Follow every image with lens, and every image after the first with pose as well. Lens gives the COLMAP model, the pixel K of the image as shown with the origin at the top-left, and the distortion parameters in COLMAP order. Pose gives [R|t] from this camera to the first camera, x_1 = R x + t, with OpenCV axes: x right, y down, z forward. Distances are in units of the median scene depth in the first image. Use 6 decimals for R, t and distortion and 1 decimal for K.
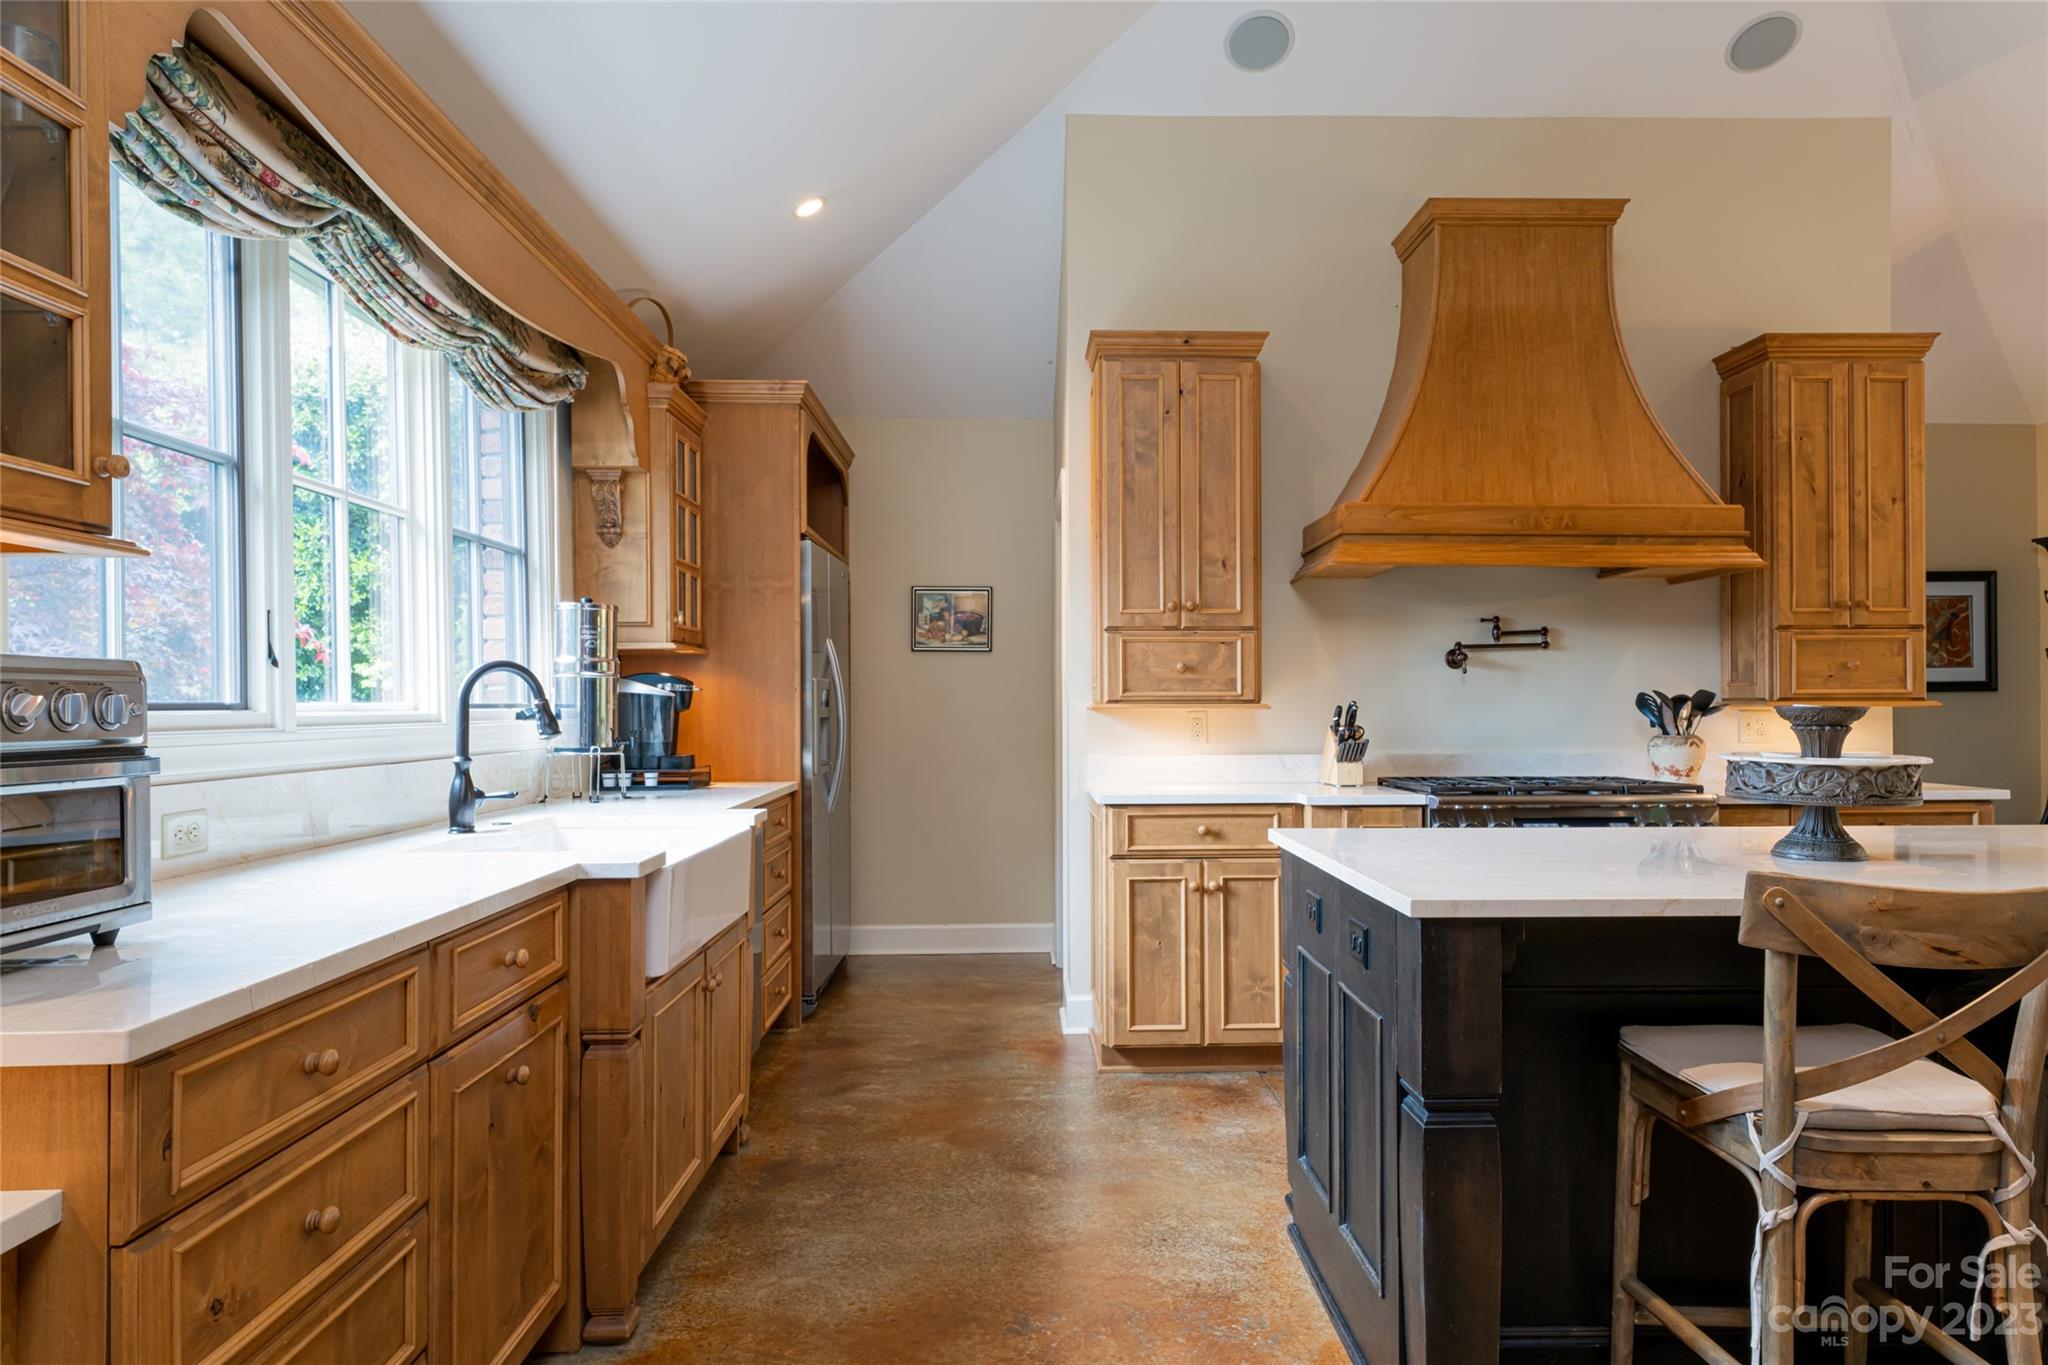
lens RADIAL K [[1305.7, 0, 1039.8], [0, 1305.7, 689.9], [0, 0, 1]] dist [0.005952, 0.000516]
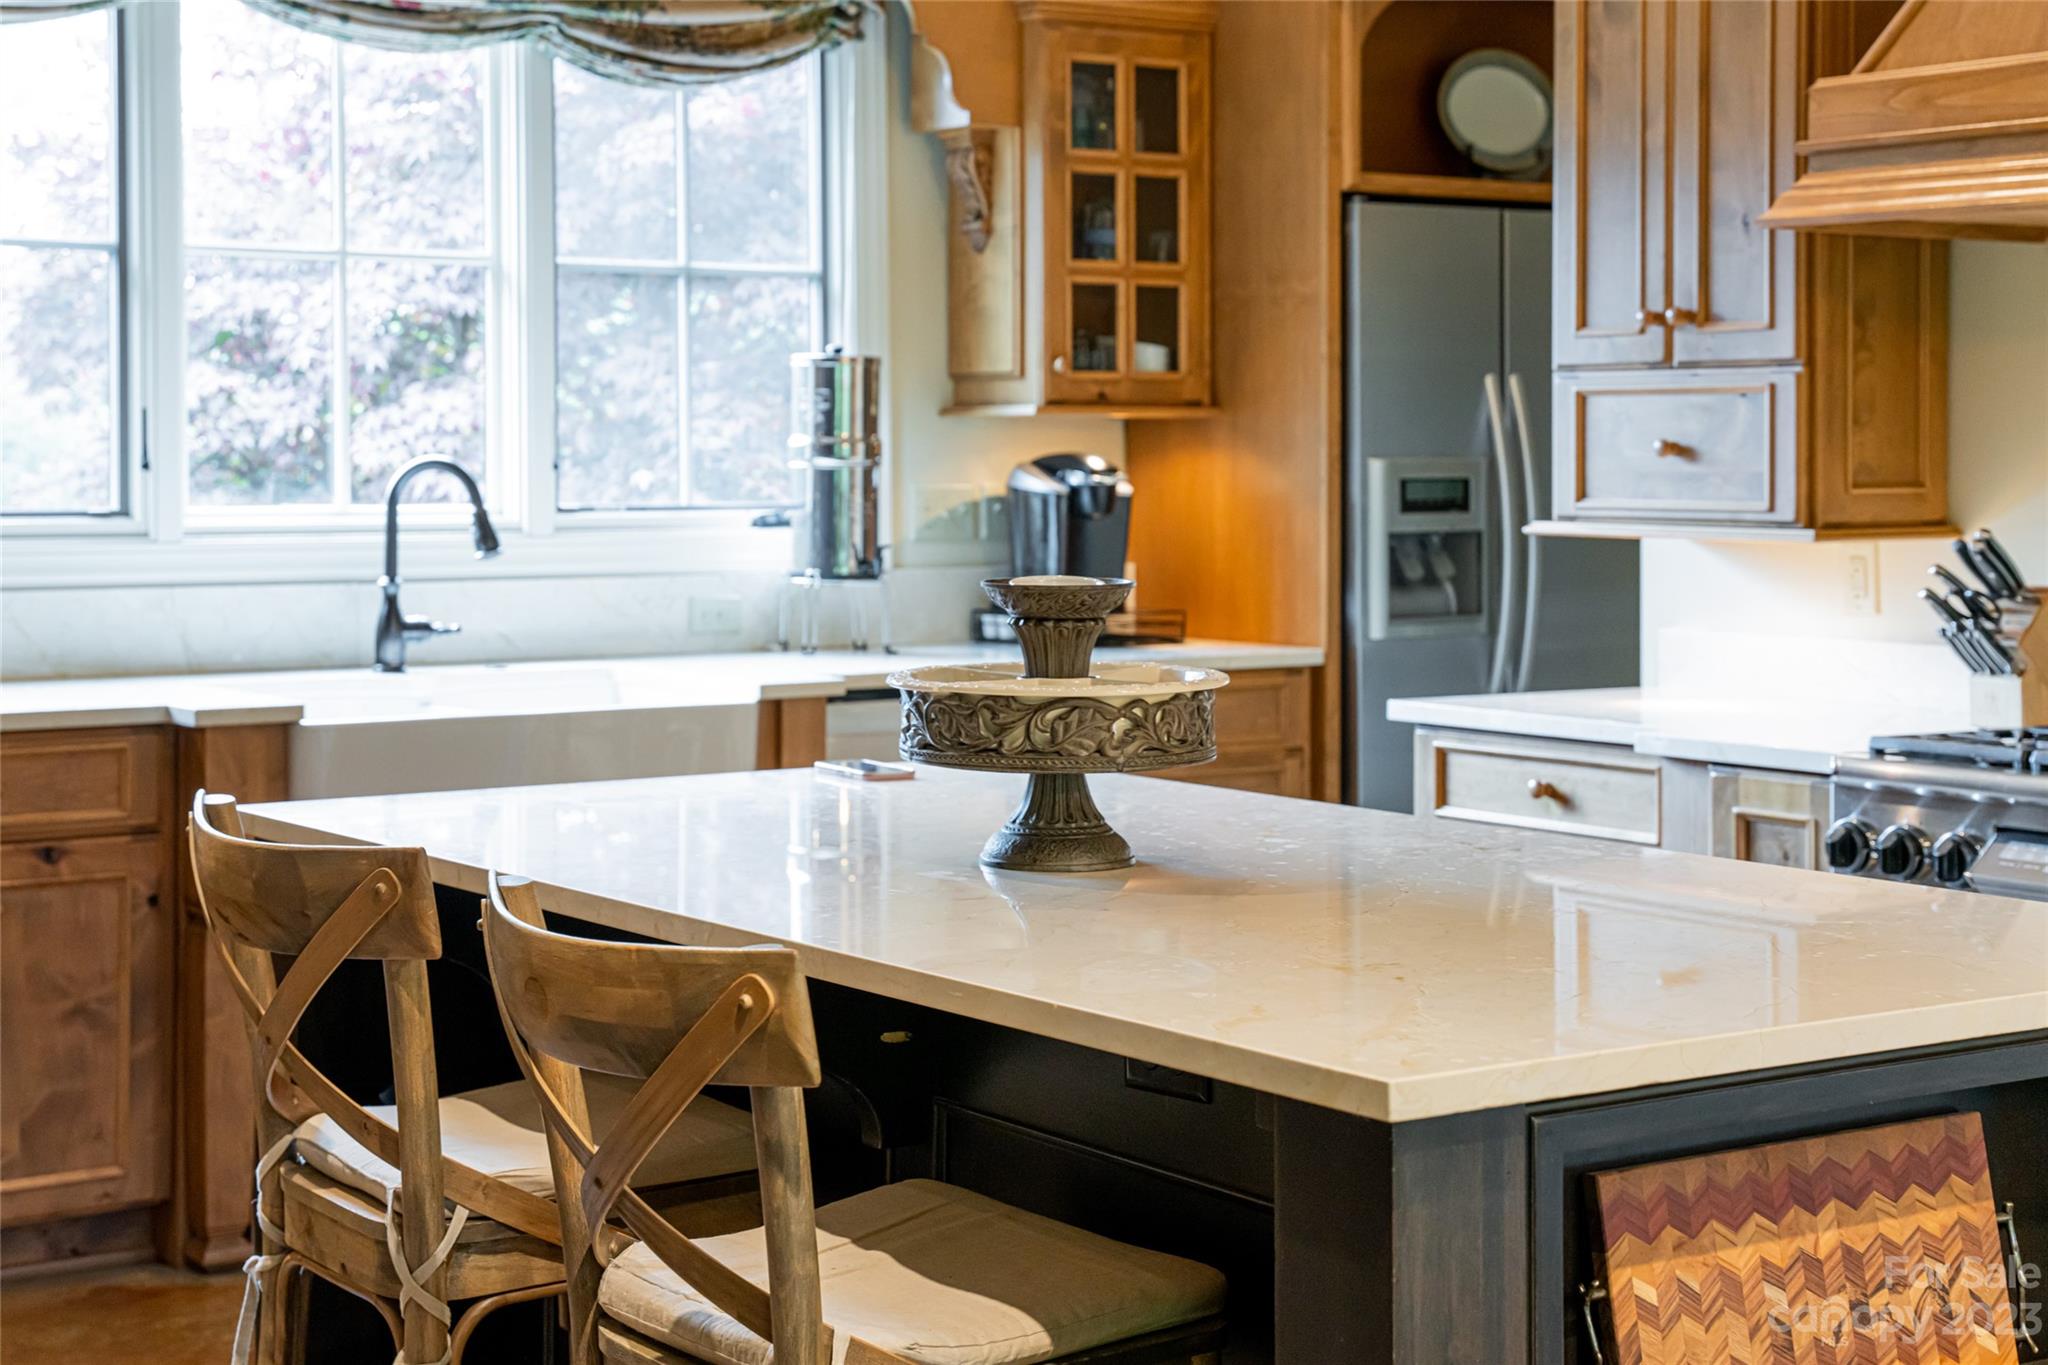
lens RADIAL K [[3309.9, 0, 947.7], [0, 3309.9, 460.6], [0, 0, 1]] dist [0.118030, 0.000000]
pose [[0.530092, 0.006326, -0.847917, 0.966047], [0.006850, 0.999908, 0.011742, -0.028060], [0.847913, -0.012032, 0.529999, 0.142860]]
